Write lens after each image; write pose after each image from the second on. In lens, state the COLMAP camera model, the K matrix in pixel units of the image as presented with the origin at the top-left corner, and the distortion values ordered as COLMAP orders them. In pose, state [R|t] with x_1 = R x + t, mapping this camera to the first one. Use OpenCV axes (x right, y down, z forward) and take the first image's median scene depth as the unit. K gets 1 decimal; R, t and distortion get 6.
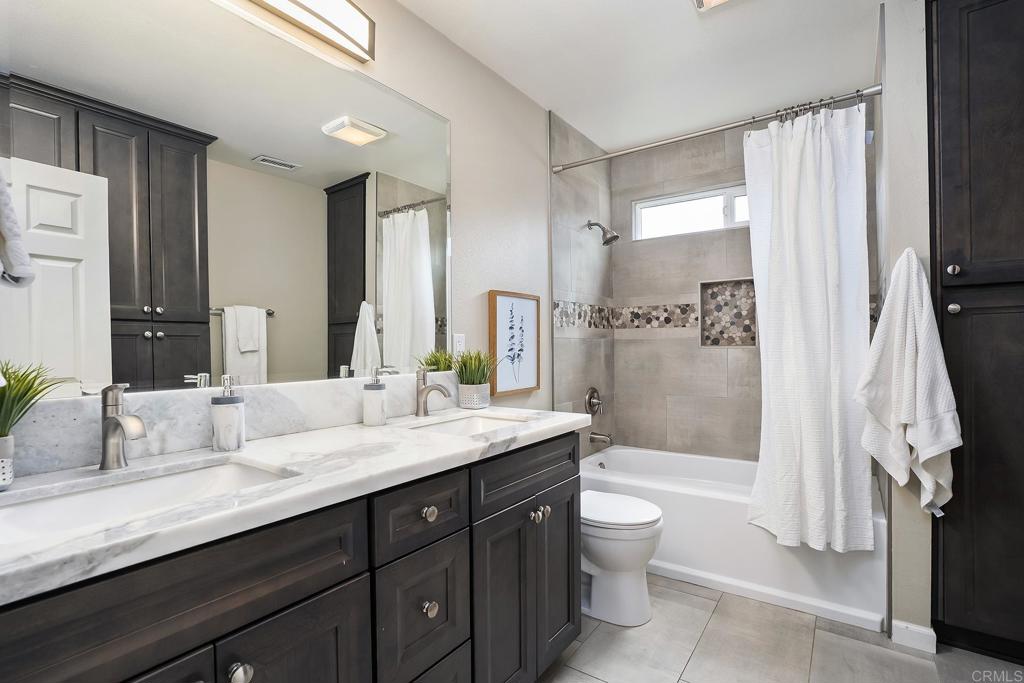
lens RADIAL K [[463.5, 0, 512.0], [0, 463.5, 341.5], [0, 0, 1]] dist [-0.048324, 0.017913]
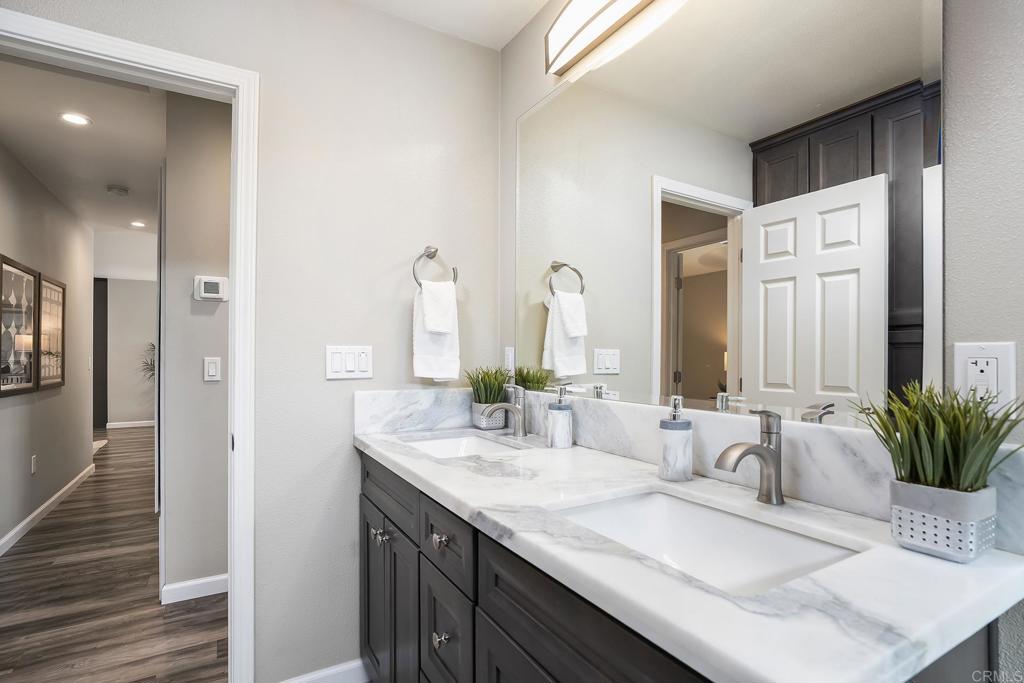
lens RADIAL K [[494.0, 0, 512.0], [0, 494.0, 341.5], [0, 0, 1]] dist [-0.001357, -0.000169]
pose [[-0.389137, -0.011569, -0.921107, 0.448737], [0.015565, 0.999696, -0.019132, -0.018278], [0.921049, -0.021782, -0.388838, 0.946848]]
